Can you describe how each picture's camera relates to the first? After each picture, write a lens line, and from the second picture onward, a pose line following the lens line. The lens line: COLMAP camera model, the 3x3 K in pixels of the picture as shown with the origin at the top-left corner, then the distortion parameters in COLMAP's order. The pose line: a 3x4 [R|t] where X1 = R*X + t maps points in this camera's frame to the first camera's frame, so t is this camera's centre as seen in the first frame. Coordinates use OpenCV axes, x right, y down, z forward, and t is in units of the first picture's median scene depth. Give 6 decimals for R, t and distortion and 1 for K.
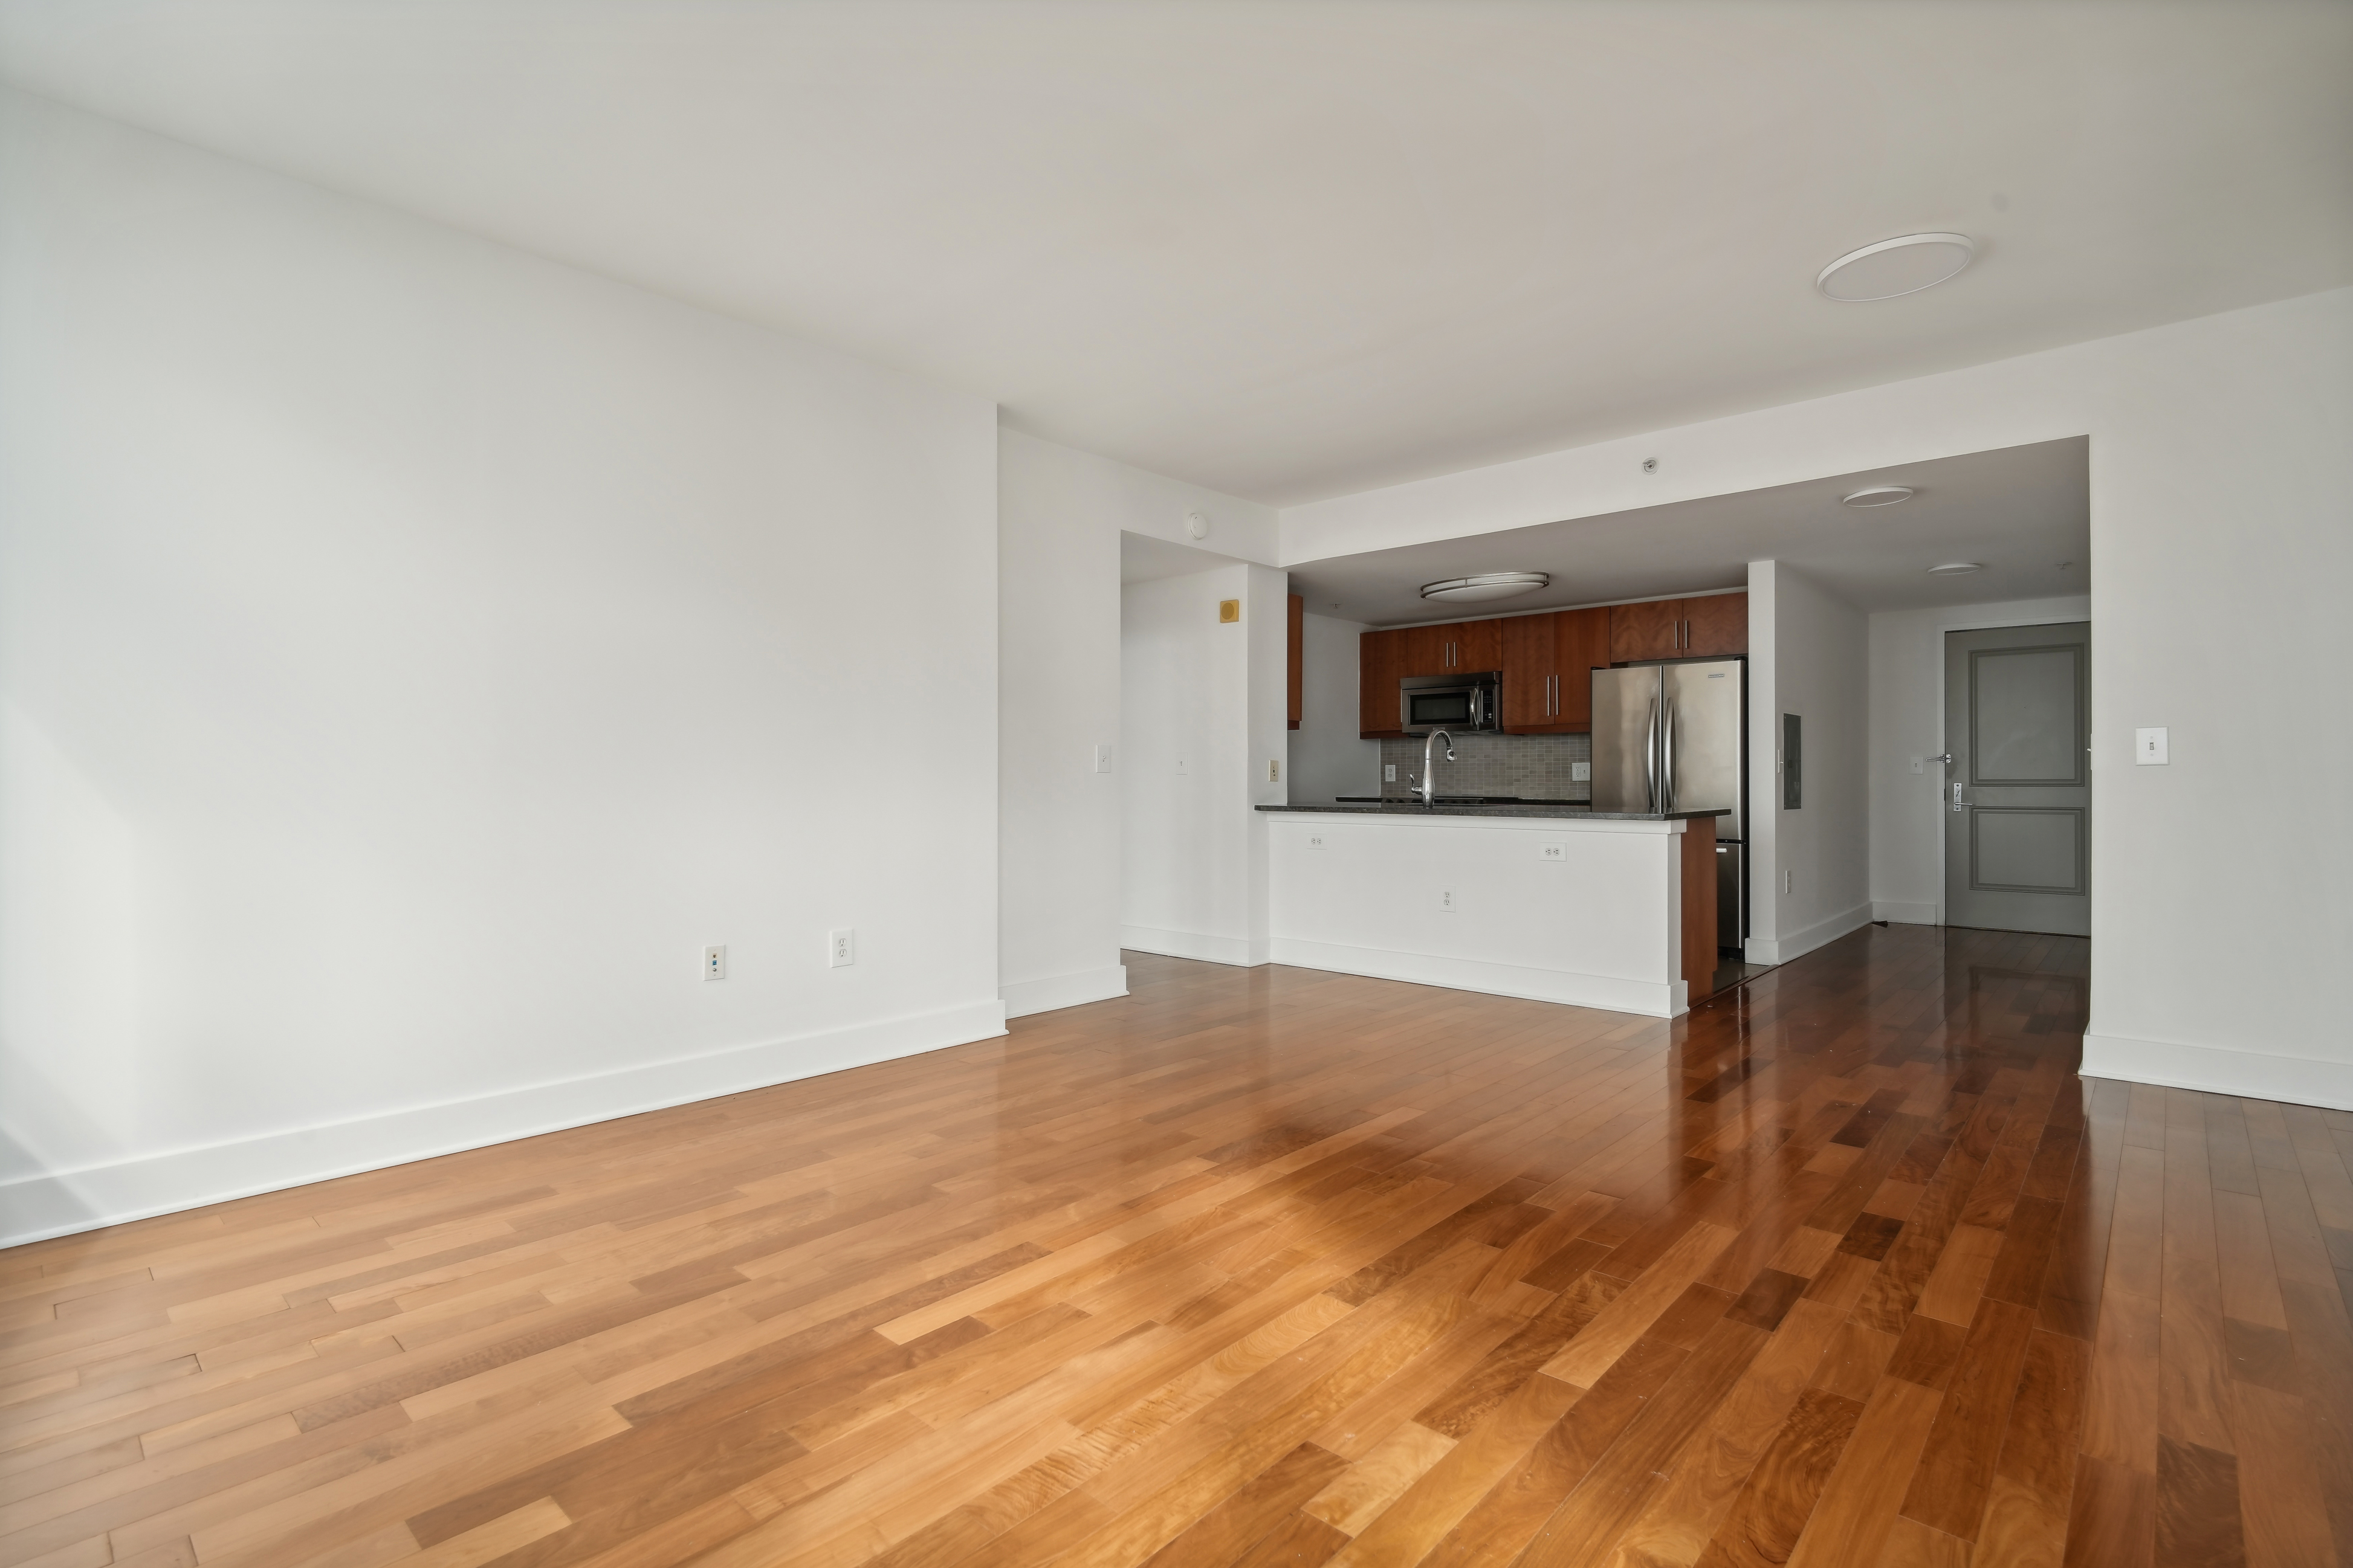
lens RADIAL K [[1099.2, 0, 1176.5], [0, 1099.2, 784.0], [0, 0, 1]] dist [0.001412, 0.000021]
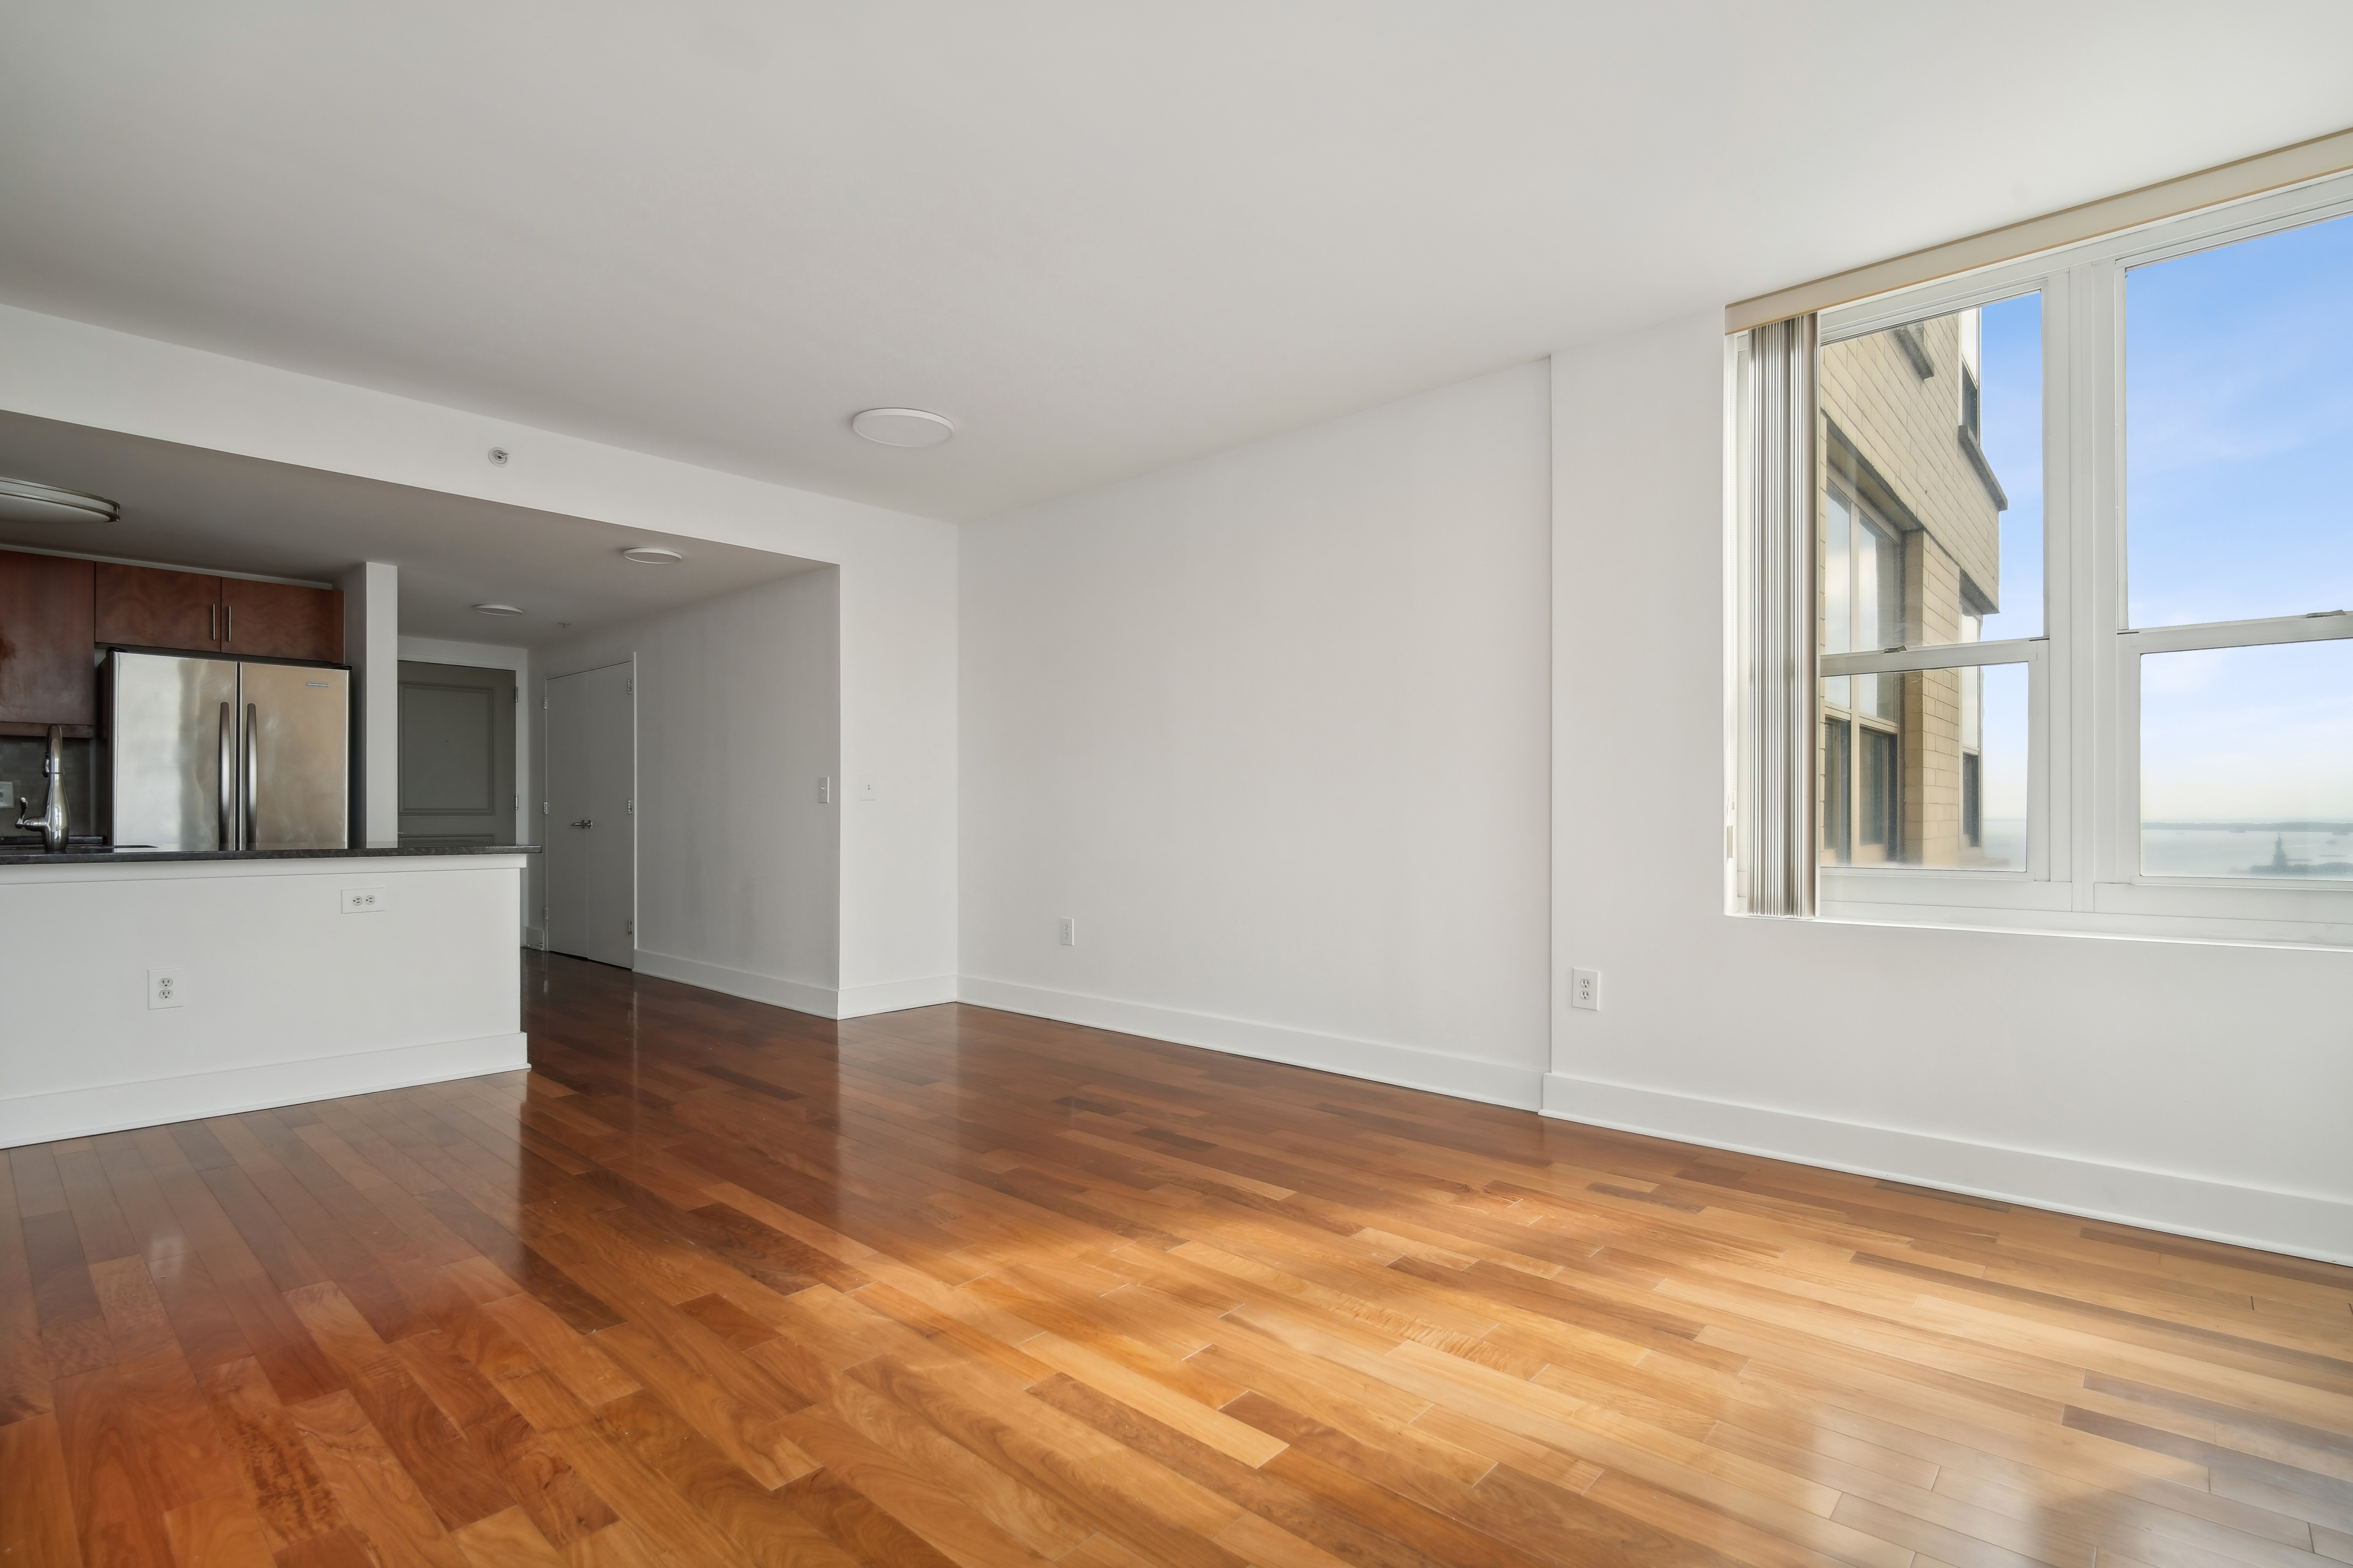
lens RADIAL K [[1118.1, 0, 1167.6], [0, 1118.1, 815.1], [0, 0, 1]] dist [0.001288, -0.000276]
pose [[0.000704, -0.003202, 0.999995, -0.377727], [0.000425, 0.999995, 0.003202, -0.000798], [-1.000000, 0.000423, 0.000706, 0.358786]]
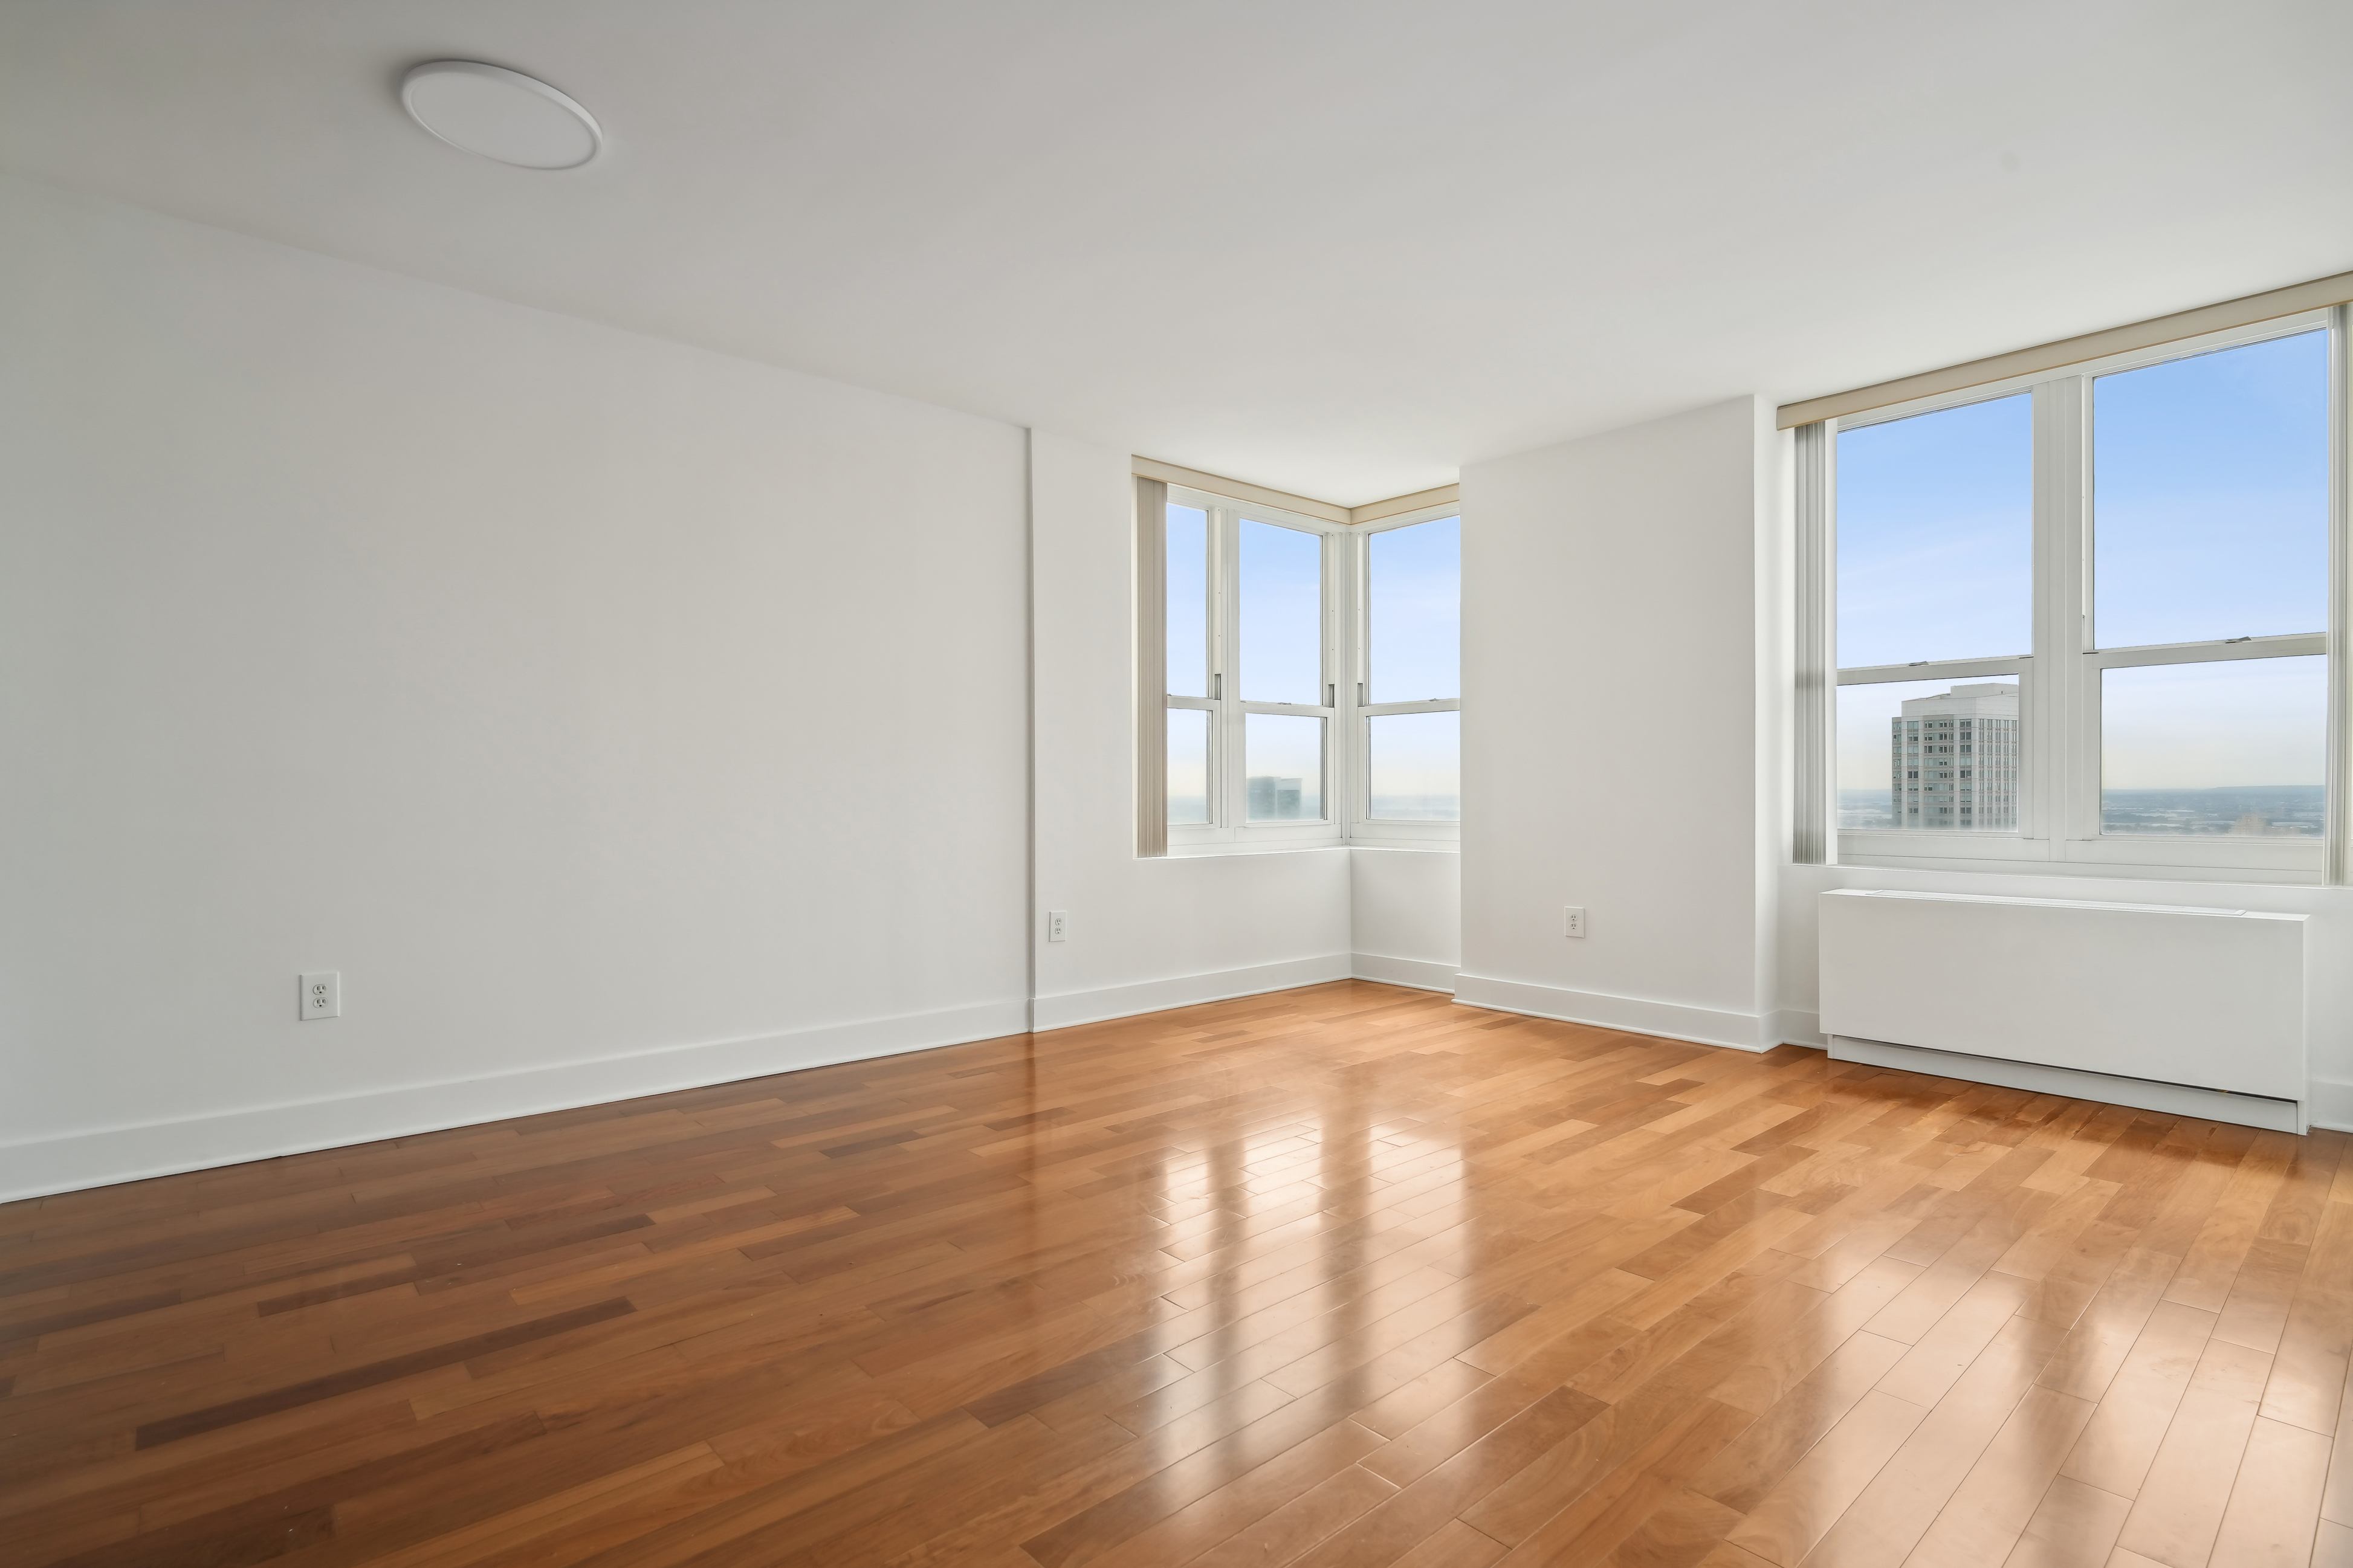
lens RADIAL K [[1149.1, 0, 1176.5], [0, 1149.1, 784.0], [0, 0, 1]] dist [0.002508, -0.001002]
pose [[-0.994580, 0.001631, 0.103960, 0.057236], [0.000903, 0.999975, -0.007046, 0.000611], [-0.103969, -0.006913, -0.994557, 0.929238]]
